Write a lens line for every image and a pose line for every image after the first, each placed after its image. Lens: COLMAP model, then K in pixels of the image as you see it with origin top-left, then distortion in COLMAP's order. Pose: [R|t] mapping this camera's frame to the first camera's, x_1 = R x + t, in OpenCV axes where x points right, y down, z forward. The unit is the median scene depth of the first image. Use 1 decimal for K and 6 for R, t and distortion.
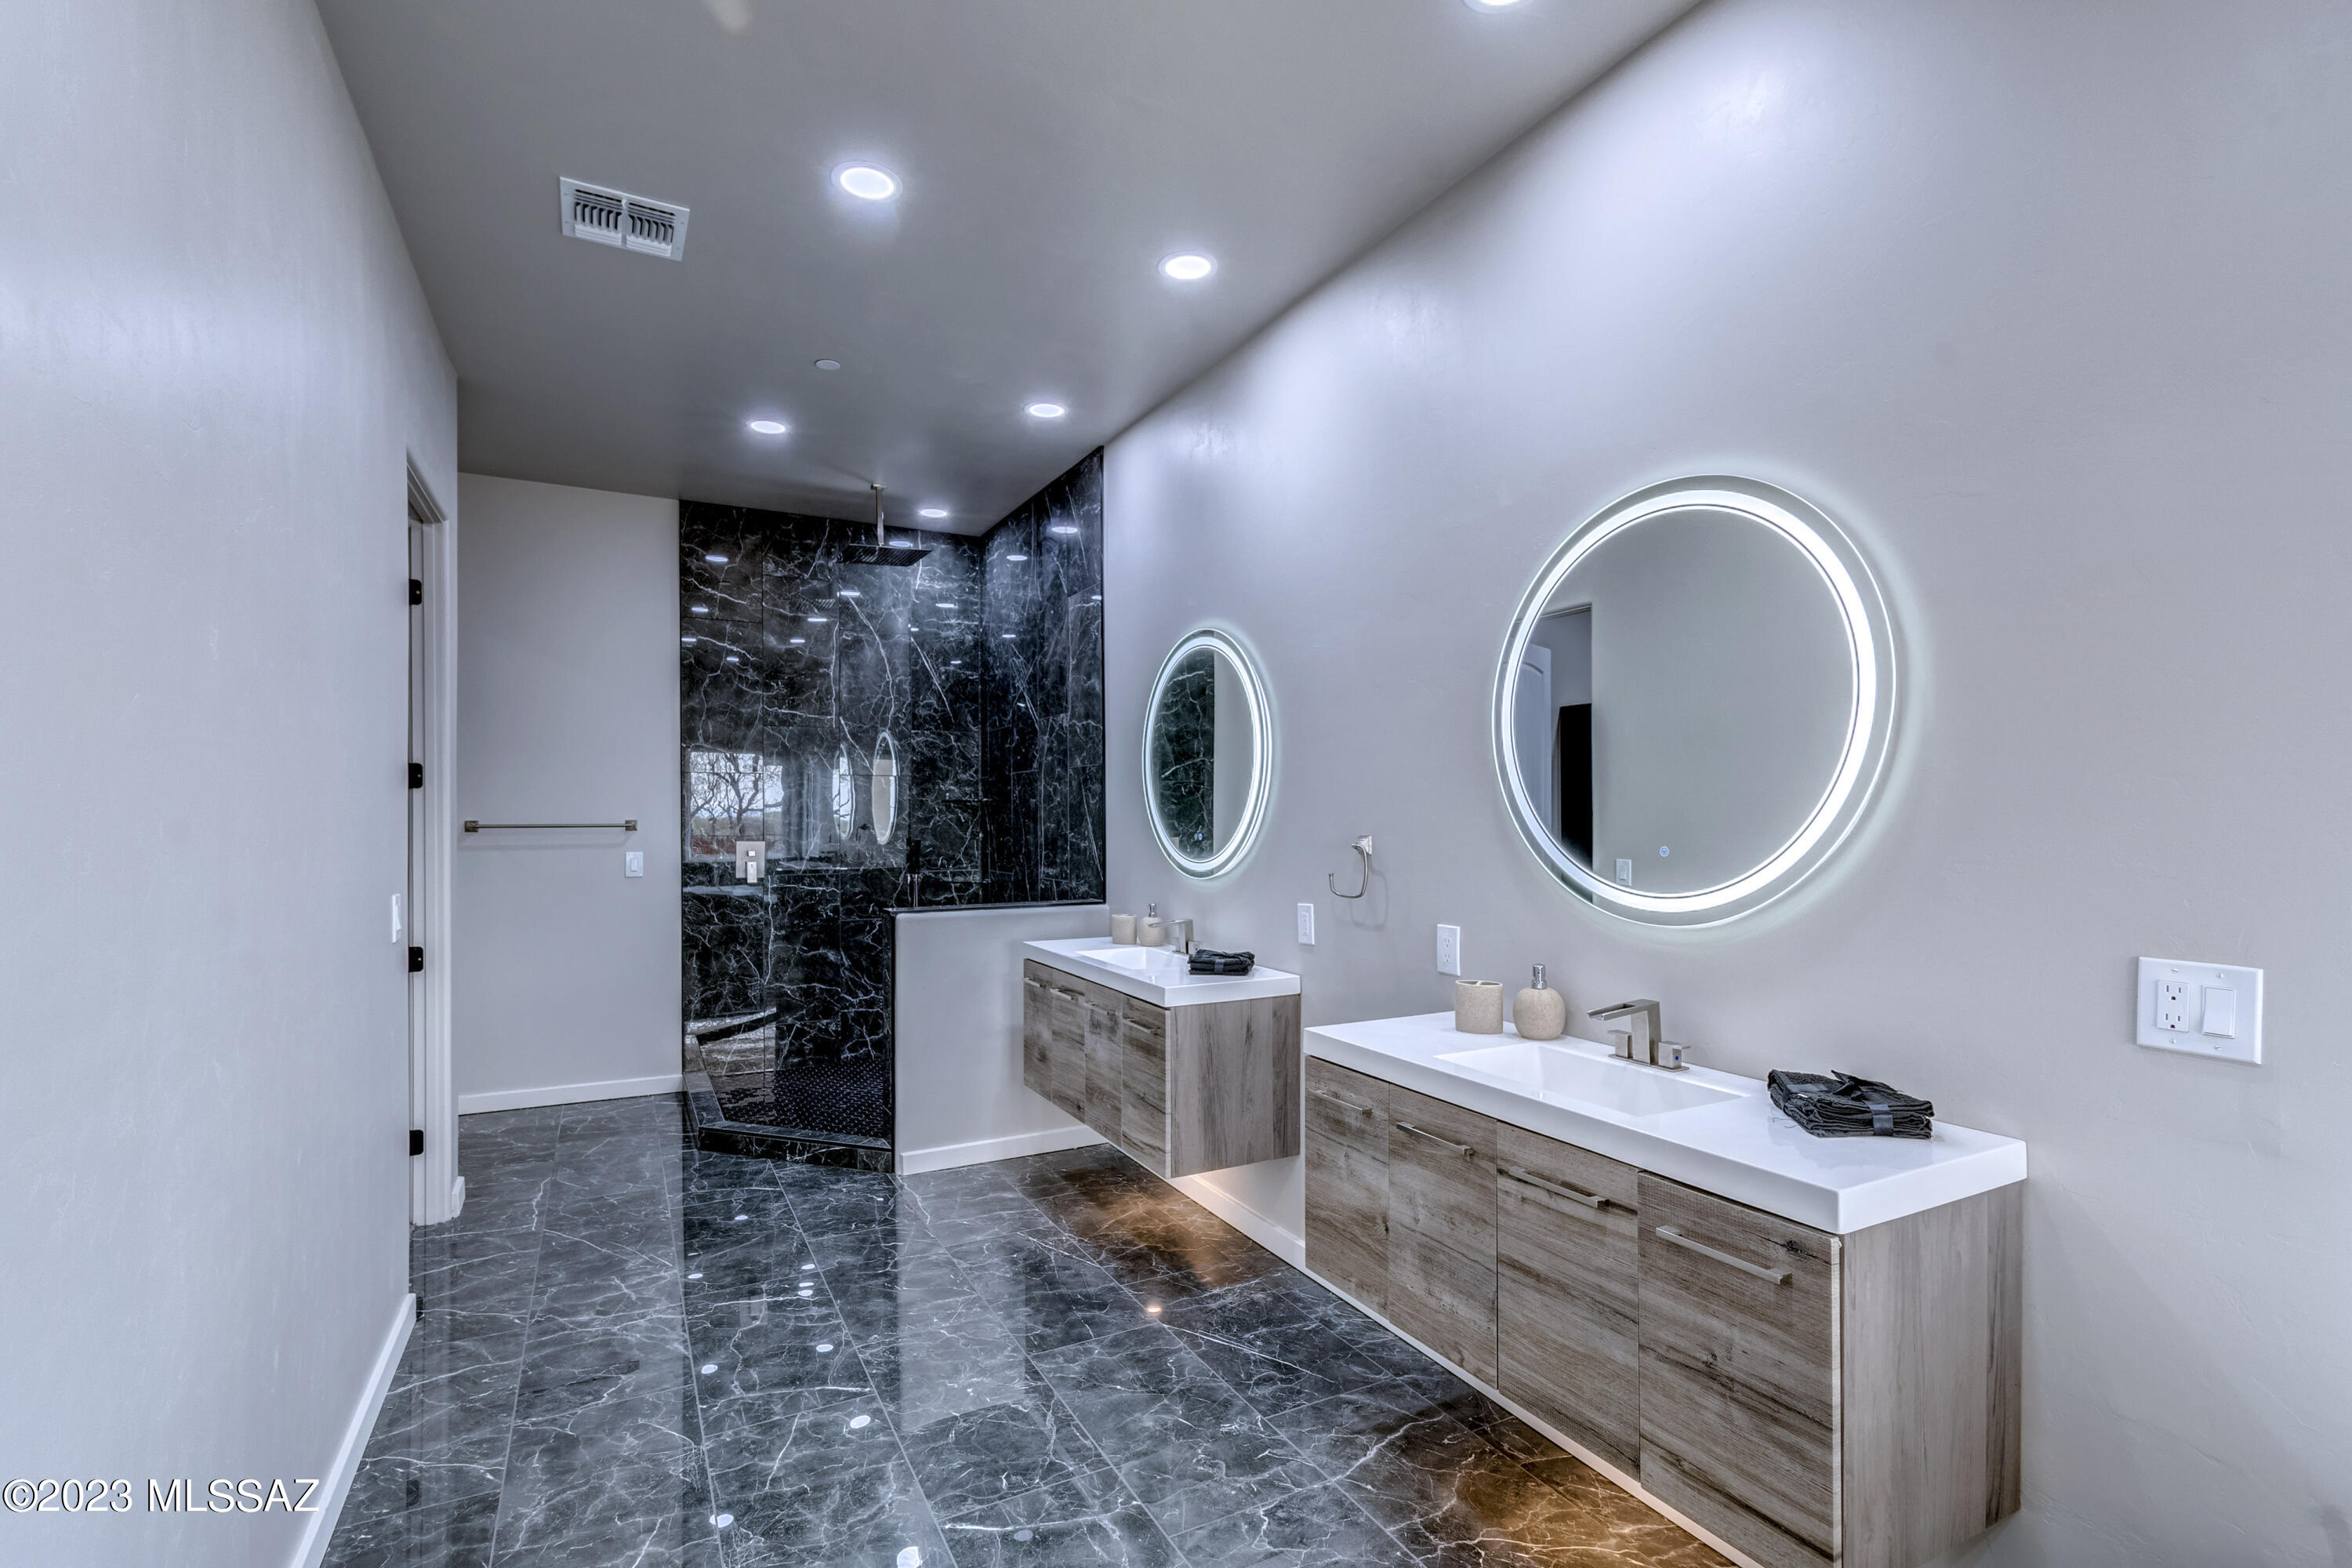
lens RADIAL K [[1057.7, 0, 1168.9], [0, 1057.7, 804.3], [0, 0, 1]] dist [0.005617, -0.000520]
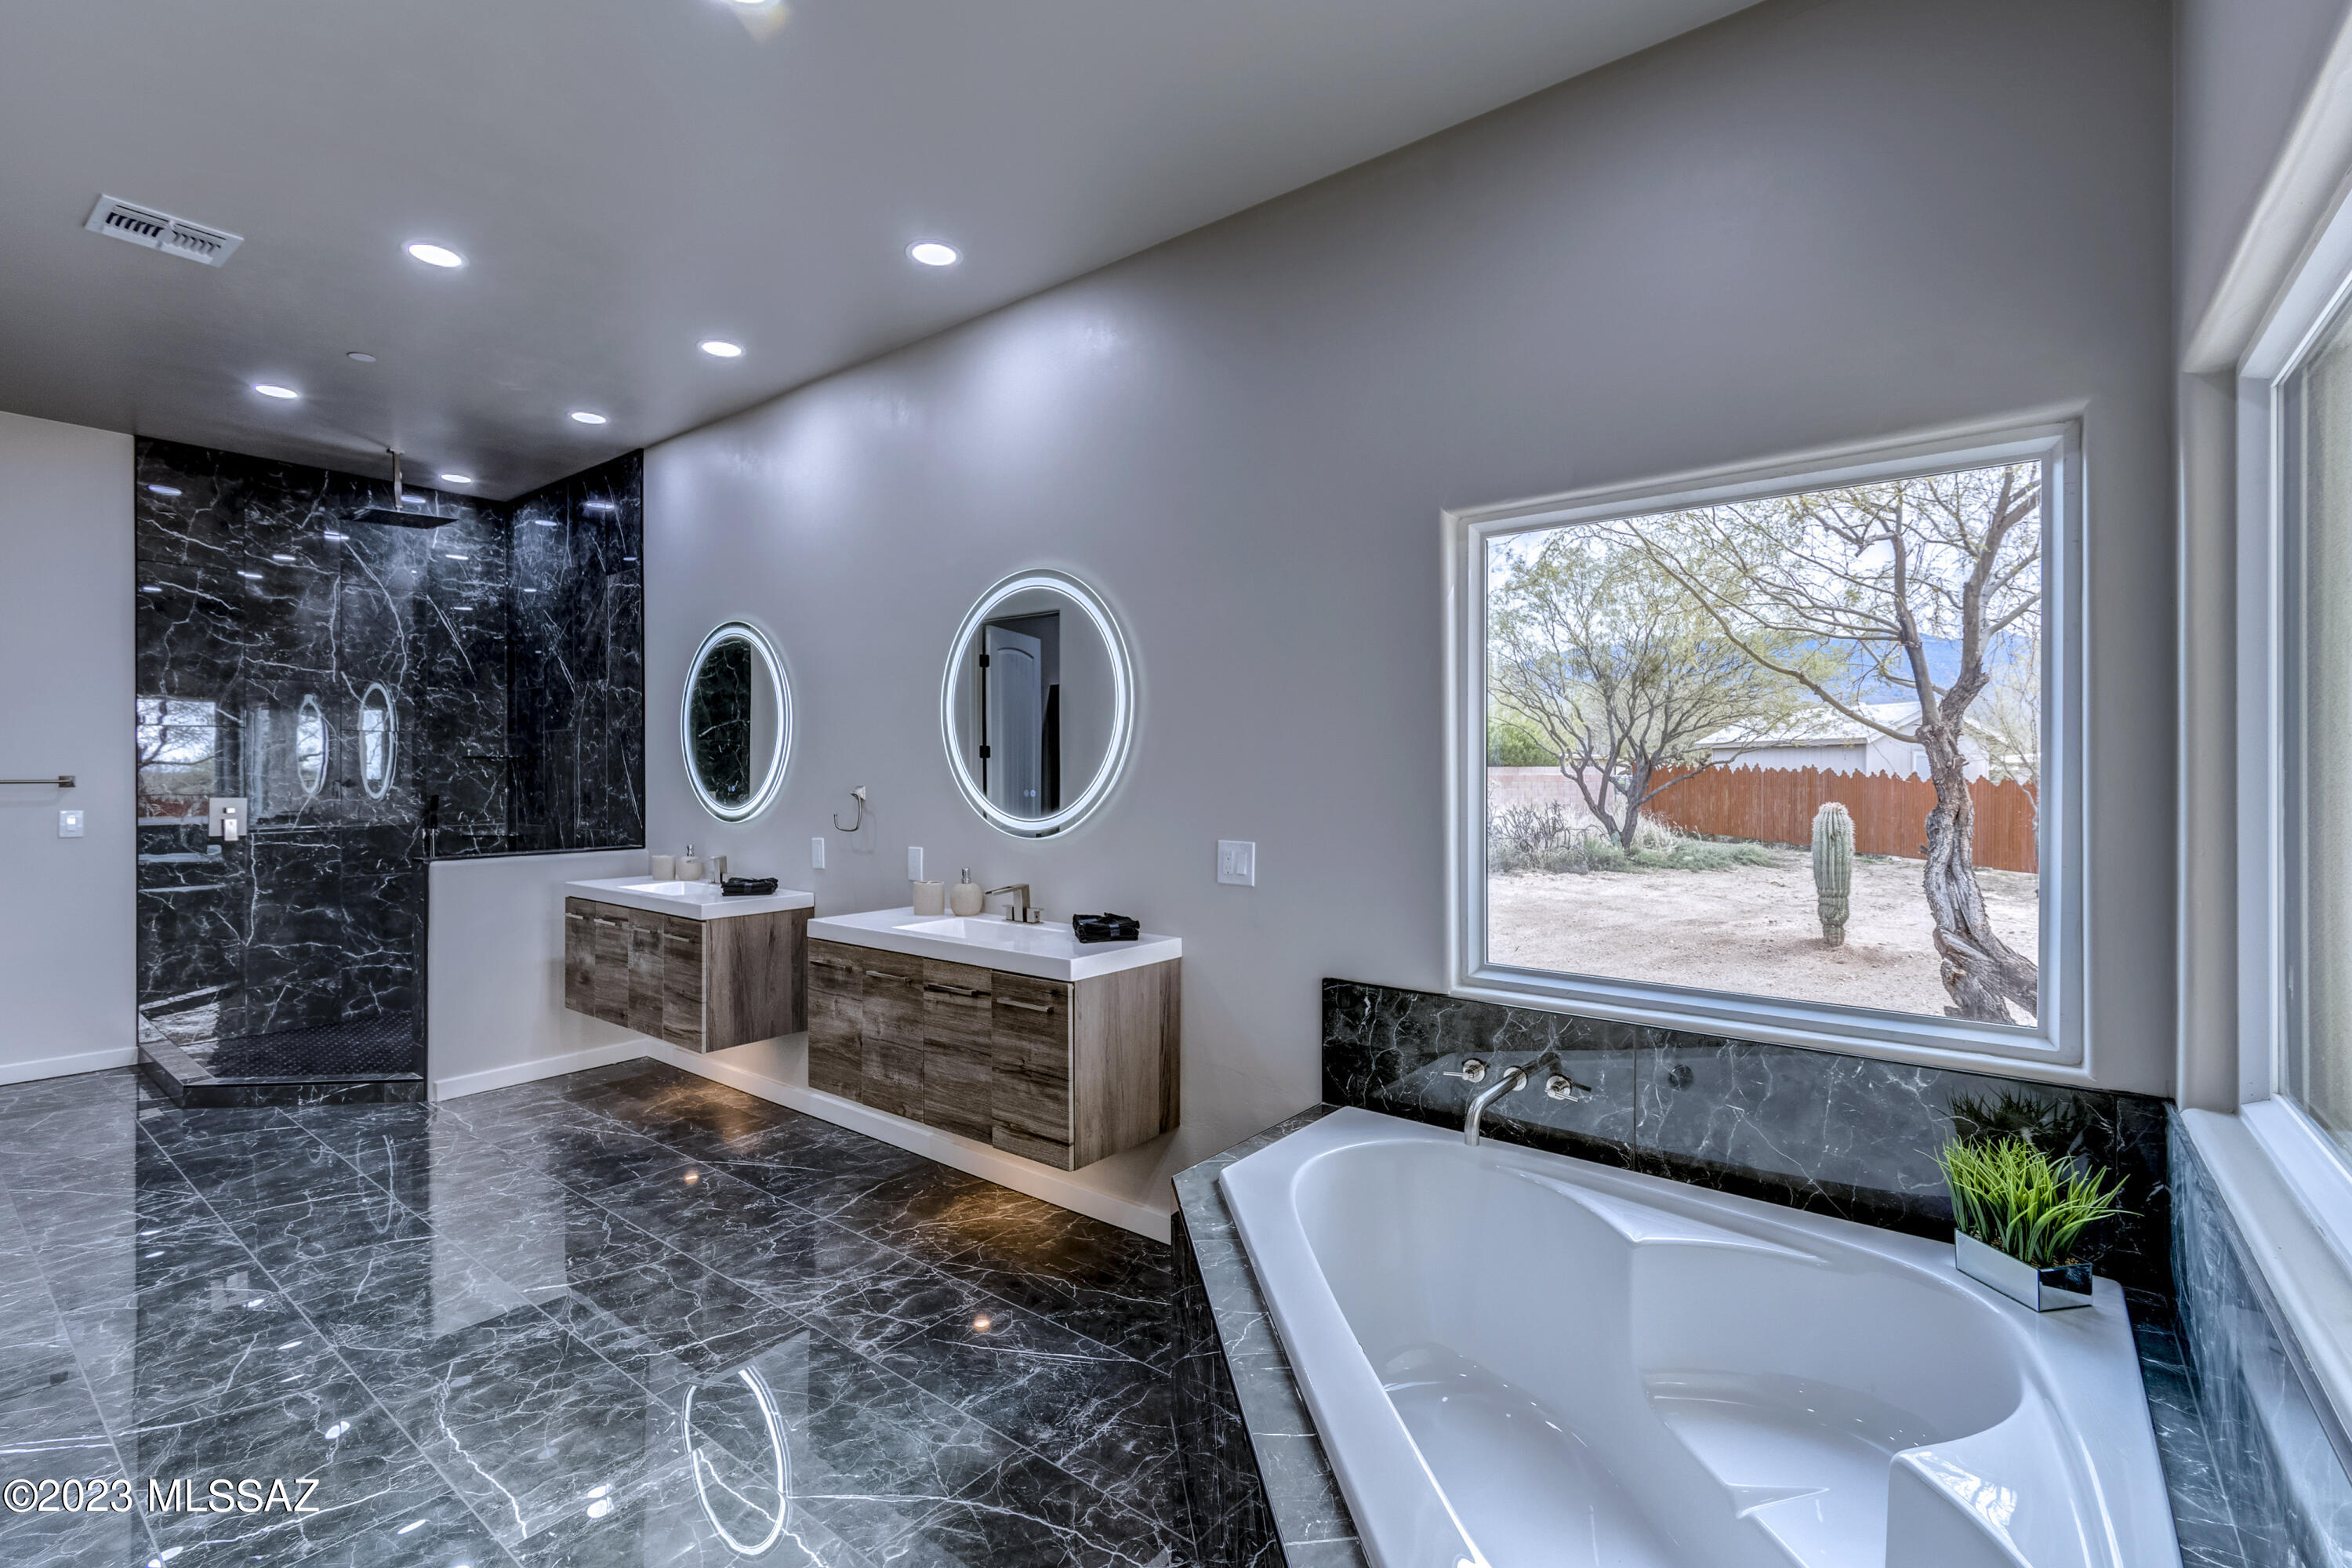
lens RADIAL K [[1057.7, 0, 1177.3], [0, 1057.7, 768.2], [0, 0, 1]] dist [0.005617, -0.000520]
pose [[0.913820, 0.002198, 0.406112, 0.001302], [-0.005232, 0.999966, 0.006361, -0.003952], [-0.406085, -0.007938, 0.913801, -0.339852]]
